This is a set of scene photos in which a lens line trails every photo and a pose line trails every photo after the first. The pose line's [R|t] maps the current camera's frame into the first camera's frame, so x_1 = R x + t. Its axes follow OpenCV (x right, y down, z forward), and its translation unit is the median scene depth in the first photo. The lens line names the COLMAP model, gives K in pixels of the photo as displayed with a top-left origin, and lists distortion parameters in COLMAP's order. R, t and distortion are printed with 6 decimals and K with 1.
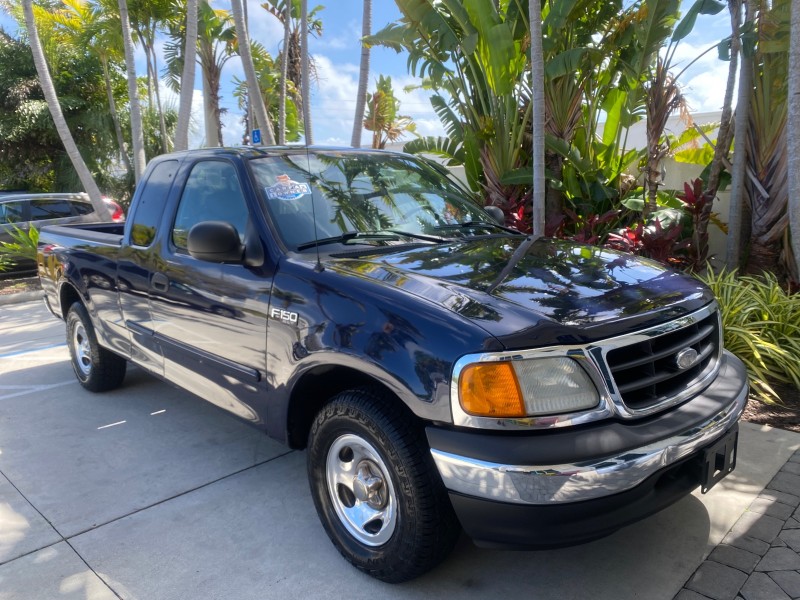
lens RADIAL K [[618.1, 0, 398.3], [0, 618.1, 291.8], [0, 0, 1]] dist [0.028598, -0.033947]
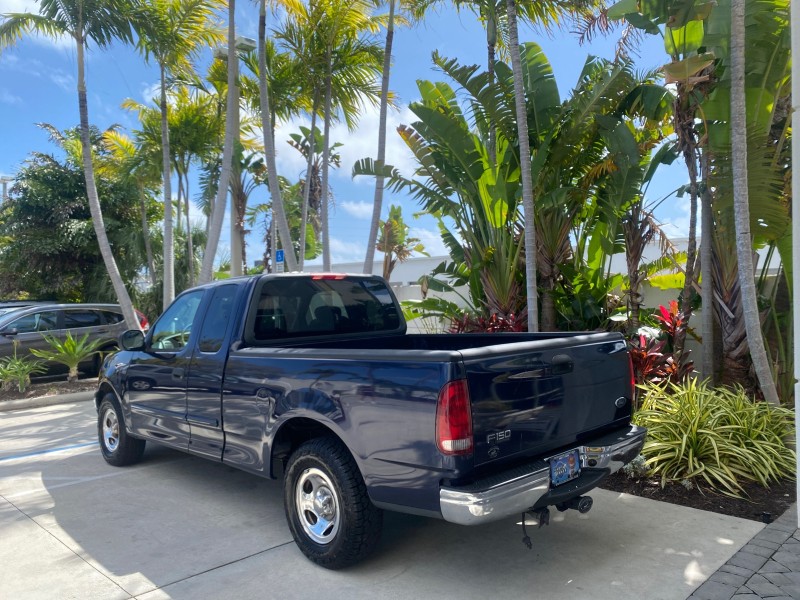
lens RADIAL K [[618.1, 0, 400.1], [0, 618.1, 292.0], [0, 0, 1]] dist [0.028598, -0.033947]
pose [[0.999905, 0.013363, -0.003265, -0.013944], [-0.013732, 0.983646, -0.179586, 0.014850], [0.000811, 0.179614, 0.983737, -0.126299]]
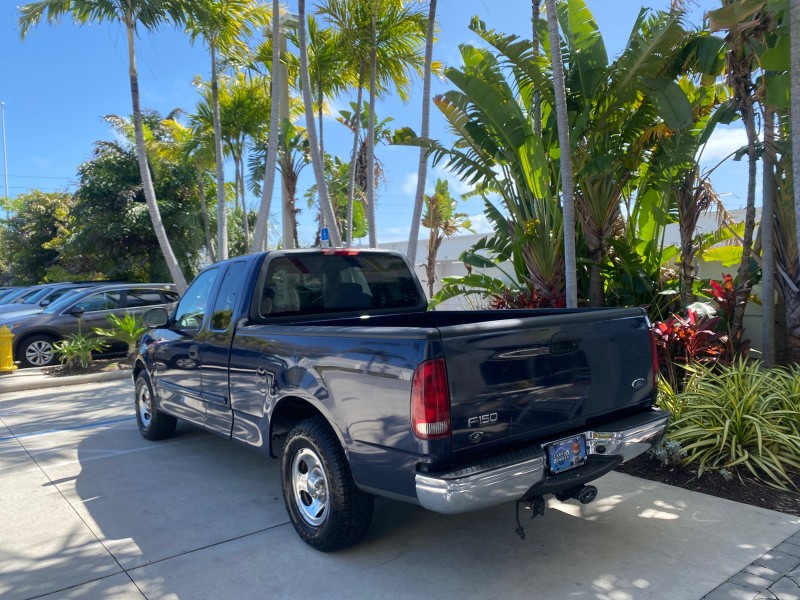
lens RADIAL K [[618.1, 0, 398.9], [0, 618.1, 294.6], [0, 0, 1]] dist [0.028598, -0.033947]
pose [[0.992754, 0.006491, -0.119986, 0.059593], [-0.023254, 0.990041, -0.138845, 0.011465], [0.117890, 0.140629, 0.983019, -0.088278]]
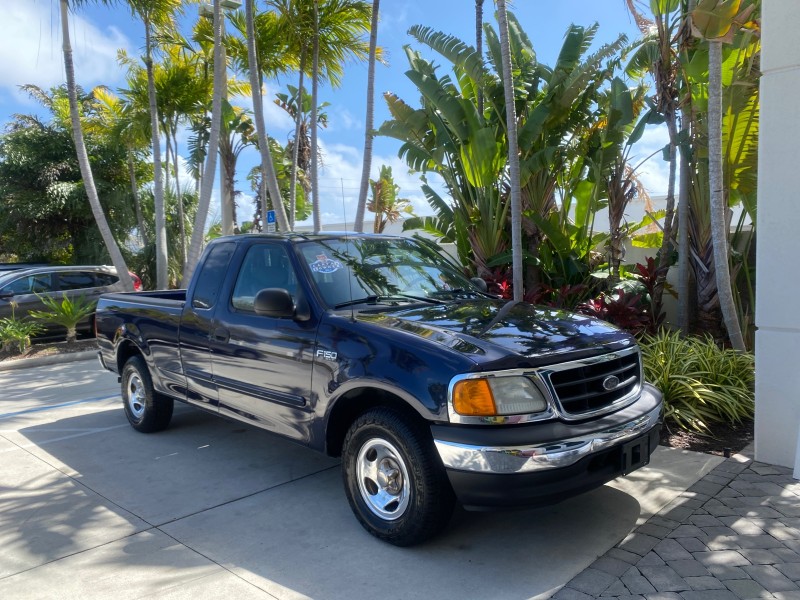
lens RADIAL K [[618.1, 0, 399.7], [0, 618.1, 295.5], [0, 0, 1]] dist [0.028598, -0.033947]
pose [[0.999883, 0.002677, 0.015072, -0.018099], [-0.000991, 0.993845, -0.110774, 0.025831], [-0.015276, 0.110746, 0.993731, -0.171705]]
